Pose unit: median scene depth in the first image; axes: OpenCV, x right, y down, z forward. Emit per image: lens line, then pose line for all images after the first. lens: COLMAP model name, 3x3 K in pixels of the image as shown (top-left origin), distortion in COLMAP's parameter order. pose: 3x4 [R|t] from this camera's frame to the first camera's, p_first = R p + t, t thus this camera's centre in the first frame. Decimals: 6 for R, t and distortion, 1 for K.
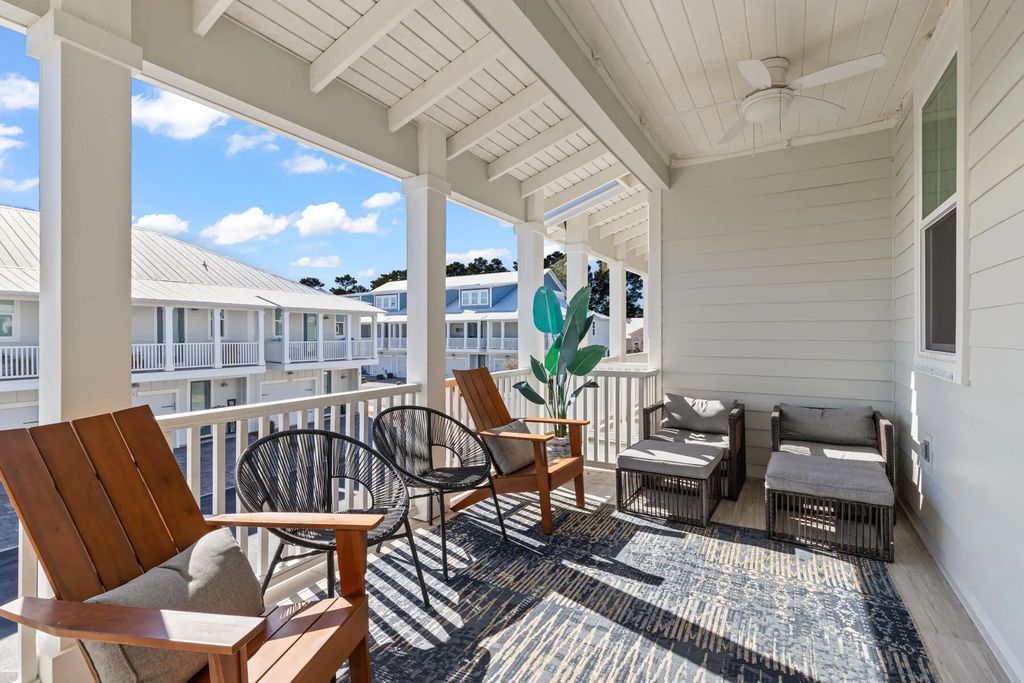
lens RADIAL K [[460.8, 0, 509.0], [0, 460.8, 334.4], [0, 0, 1]] dist [0.005650, -0.001156]
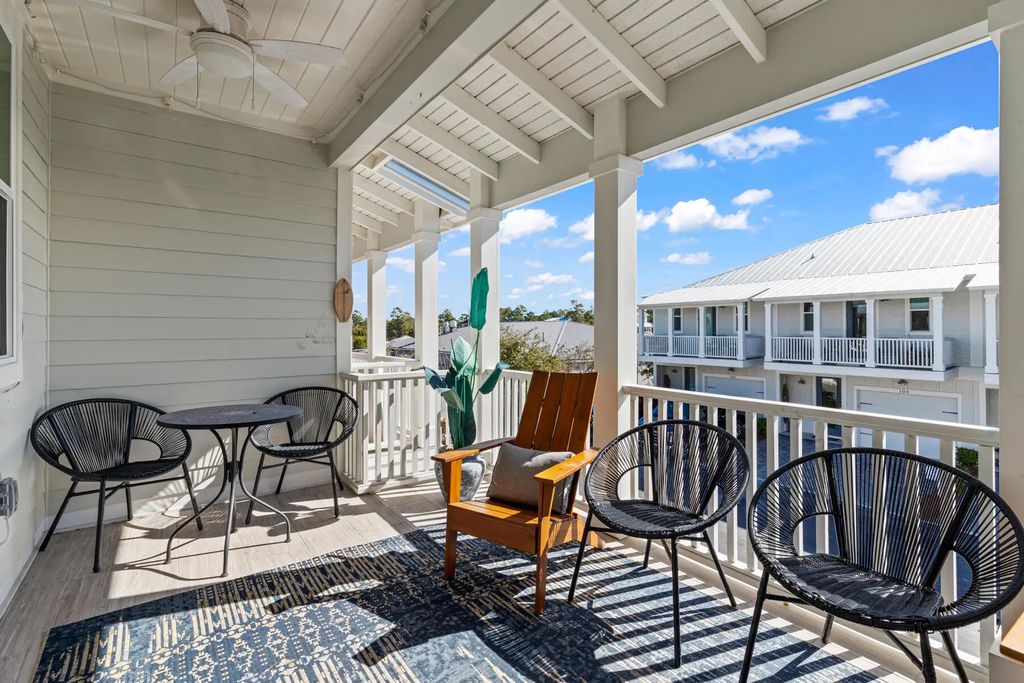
lens RADIAL K [[460.8, 0, 509.1], [0, 460.8, 338.3], [0, 0, 1]] dist [0.005650, -0.001156]
pose [[-0.384567, 0.014975, -0.922976, 0.578194], [0.002134, 0.999880, 0.015334, 0.004801], [0.923095, 0.003927, -0.384553, 0.899580]]
